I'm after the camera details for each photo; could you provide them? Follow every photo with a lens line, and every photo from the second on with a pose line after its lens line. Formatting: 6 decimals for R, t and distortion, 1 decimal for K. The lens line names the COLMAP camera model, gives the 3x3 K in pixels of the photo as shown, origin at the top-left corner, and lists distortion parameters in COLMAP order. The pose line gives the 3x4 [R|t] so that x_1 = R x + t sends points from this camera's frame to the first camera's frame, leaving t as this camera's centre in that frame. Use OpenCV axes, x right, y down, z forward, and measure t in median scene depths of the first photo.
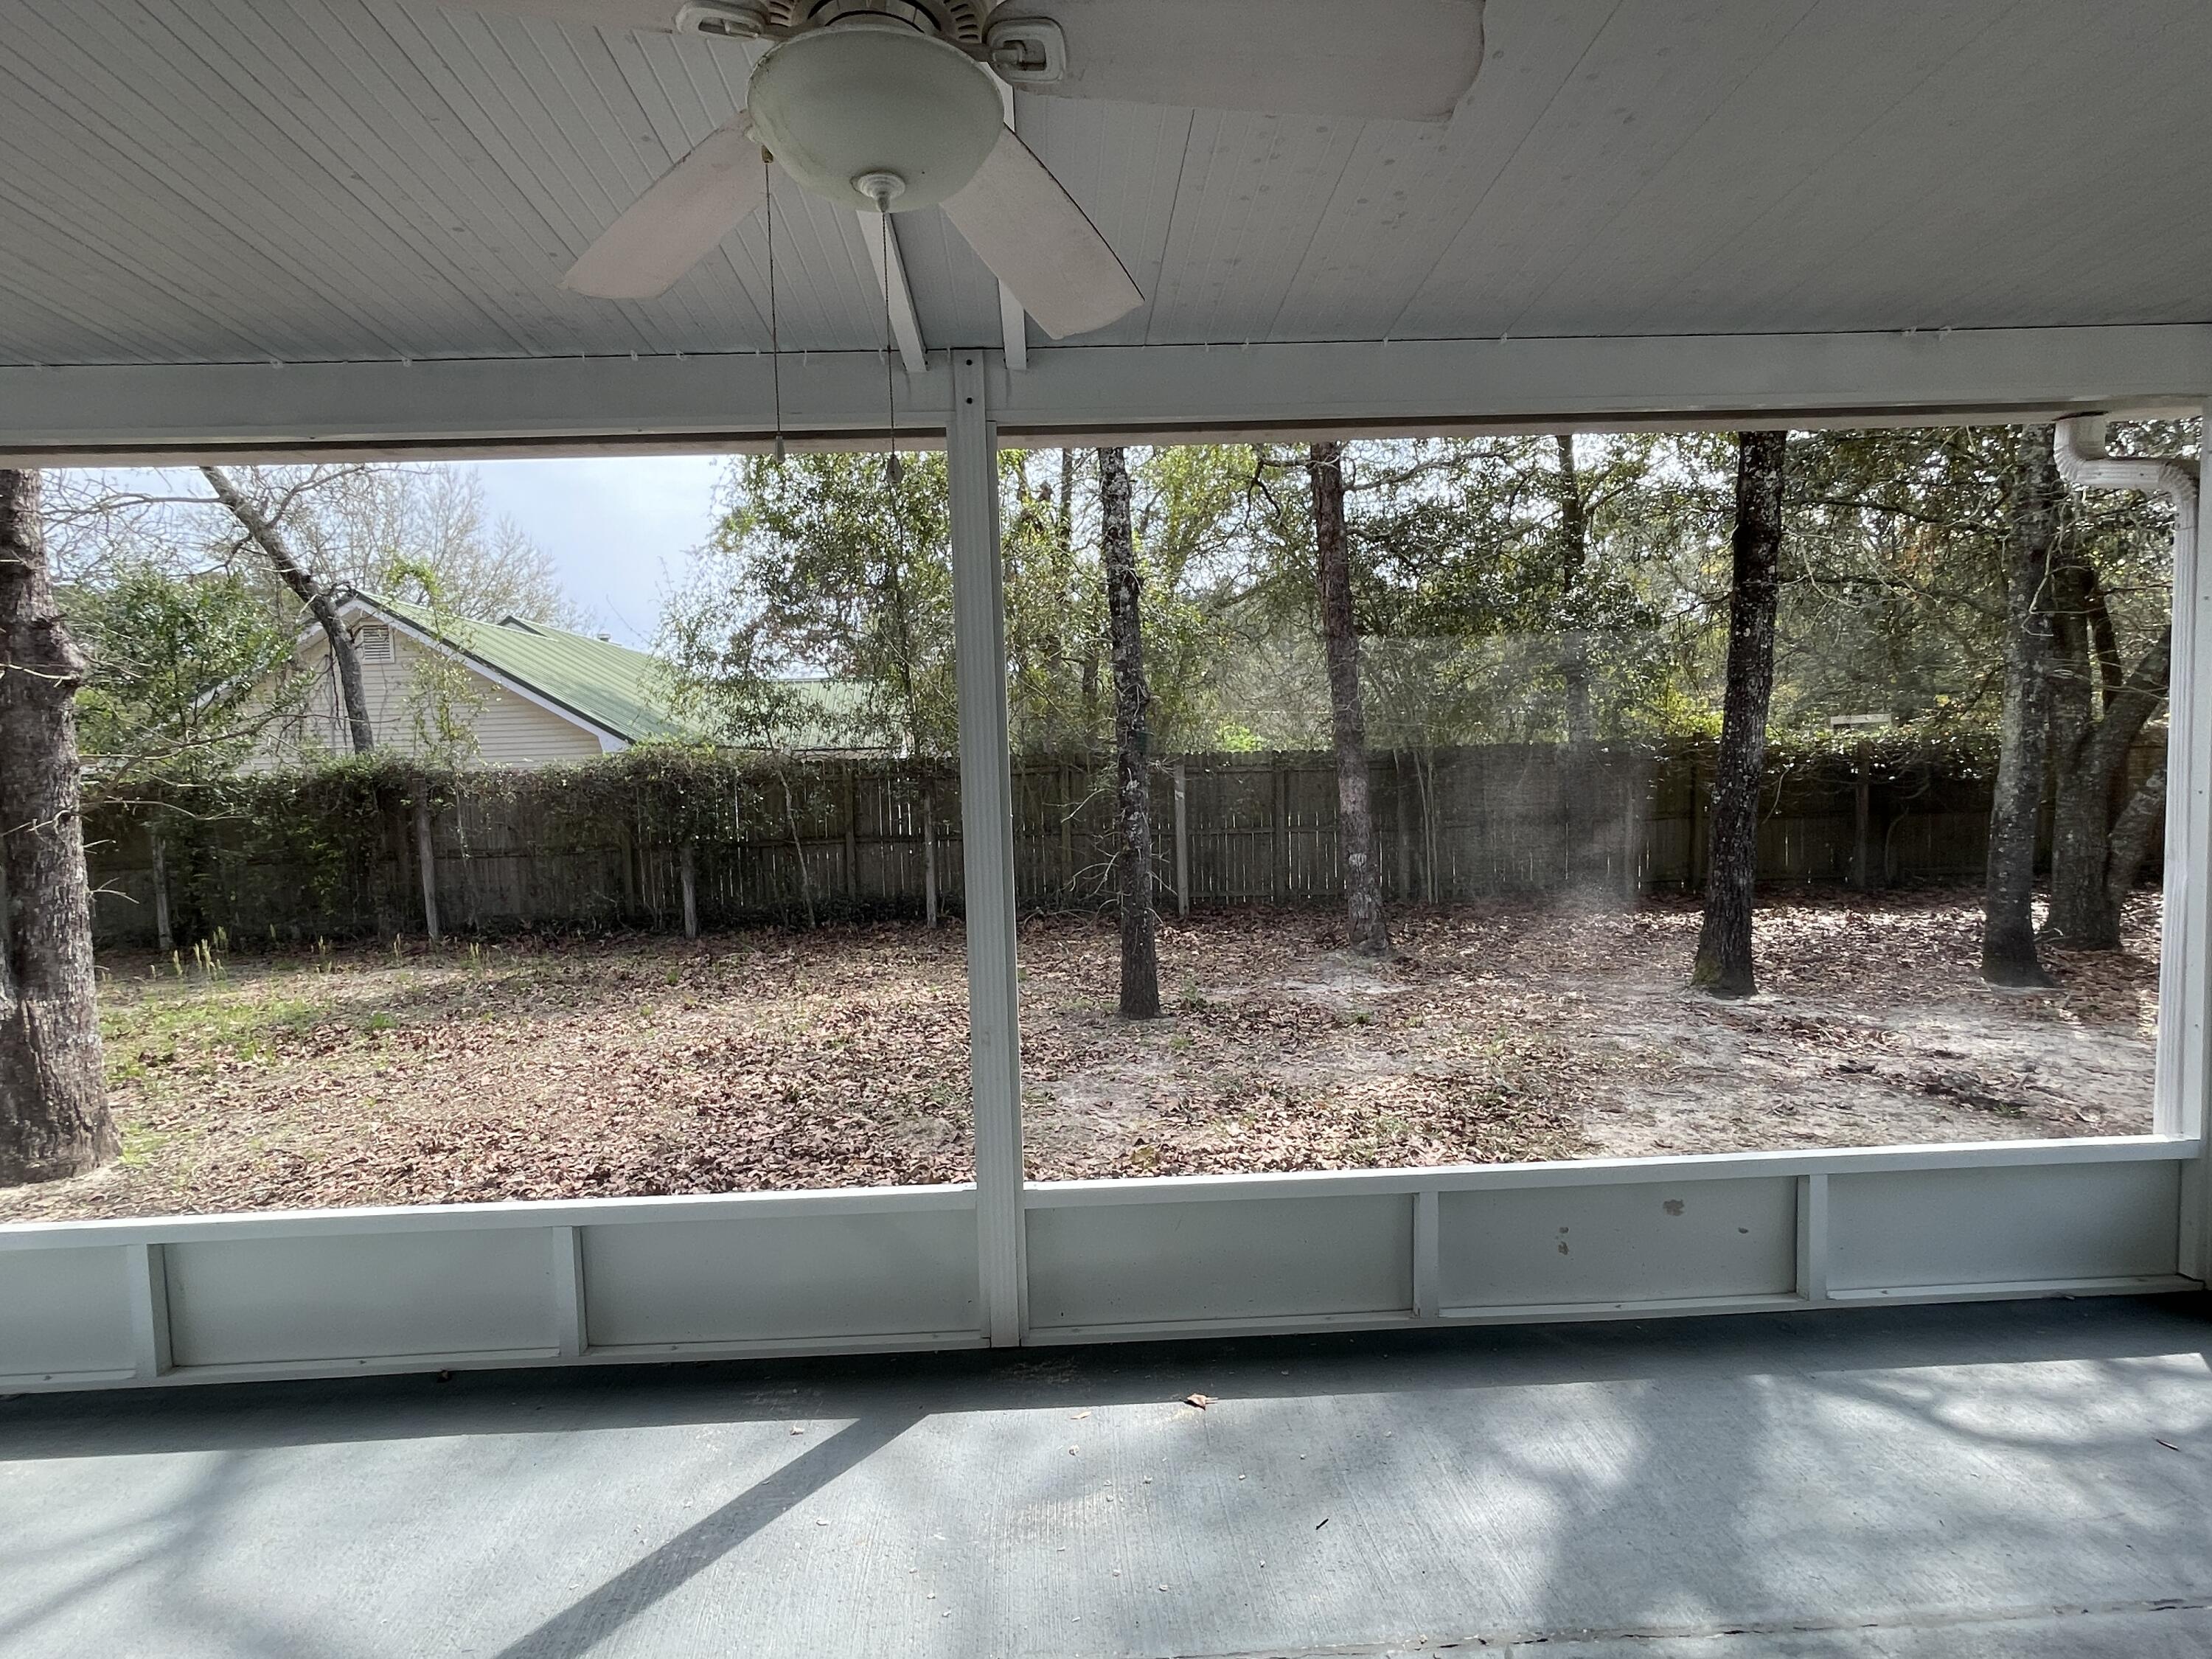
lens RADIAL K [[1136.4, 0, 1083.7], [0, 1136.4, 825.0], [0, 0, 1]] dist [-0.006578, 0.001073]
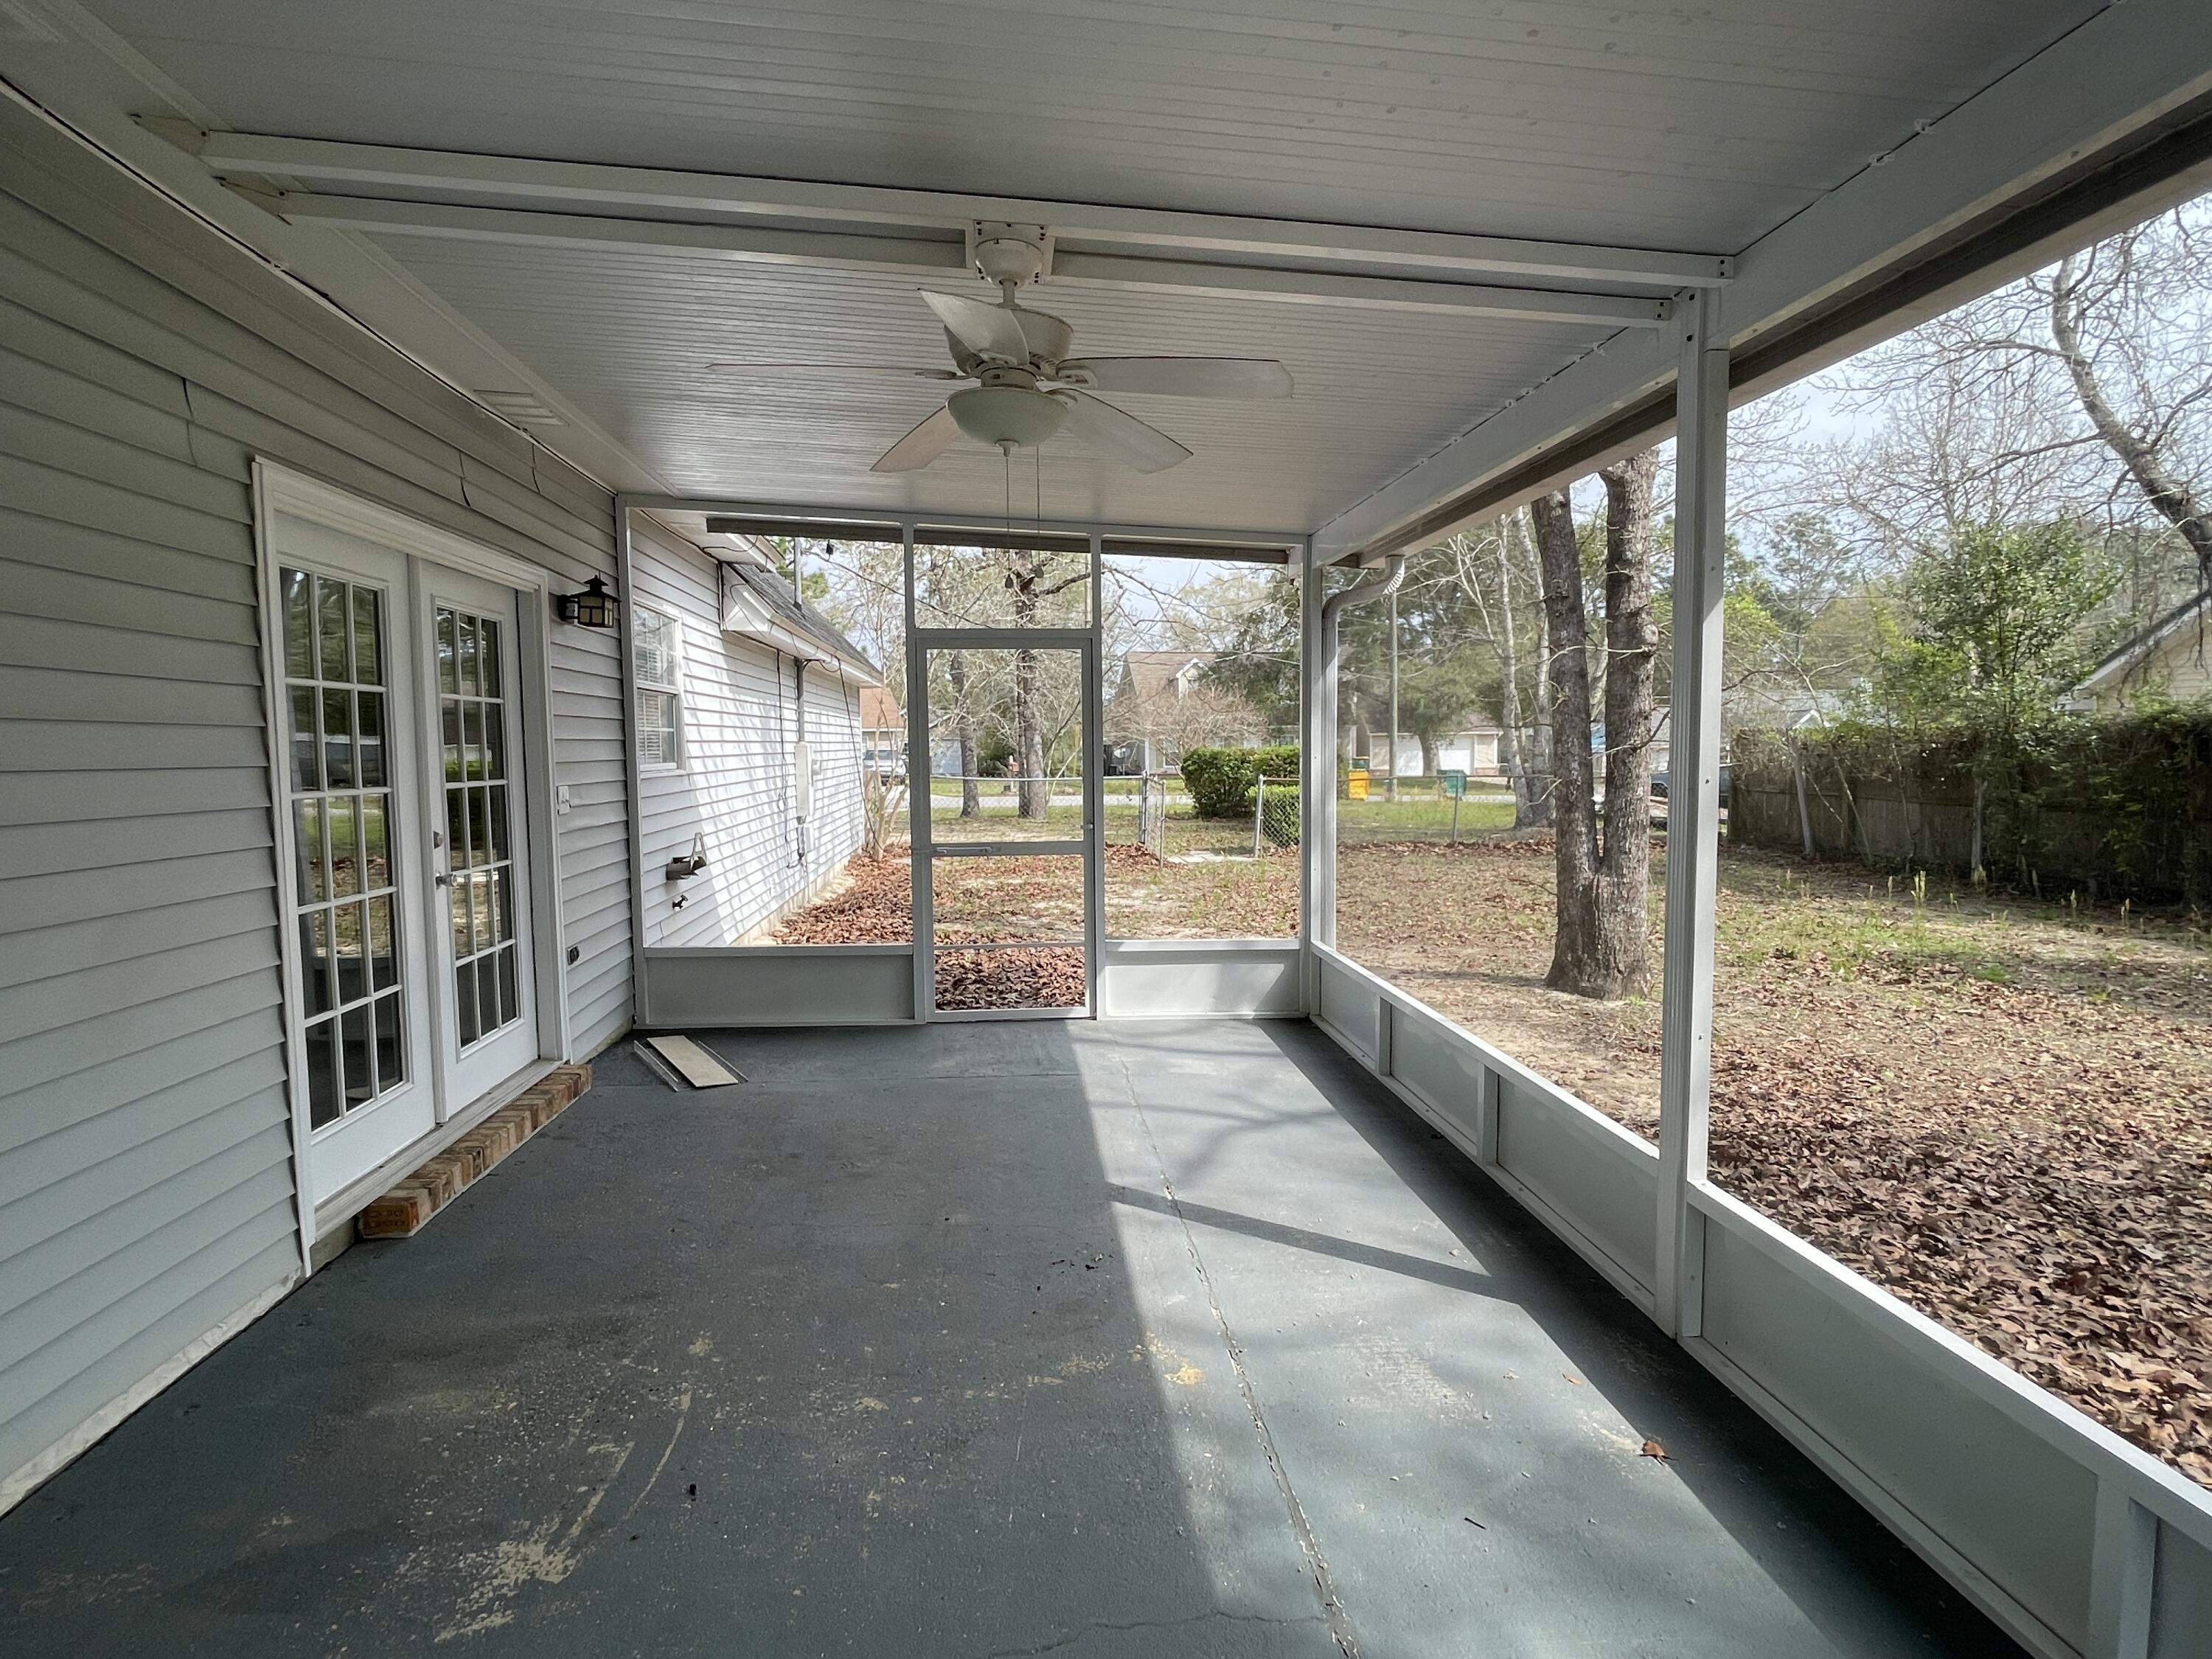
lens RADIAL K [[1136.4, 0, 1108.9], [0, 1136.4, 825.5], [0, 0, 1]] dist [-0.006578, 0.001073]
pose [[0.059076, 0.102172, -0.993011, 0.474141], [-0.049713, 0.993815, 0.099297, -0.022234], [0.997015, 0.043499, 0.063790, 0.264359]]
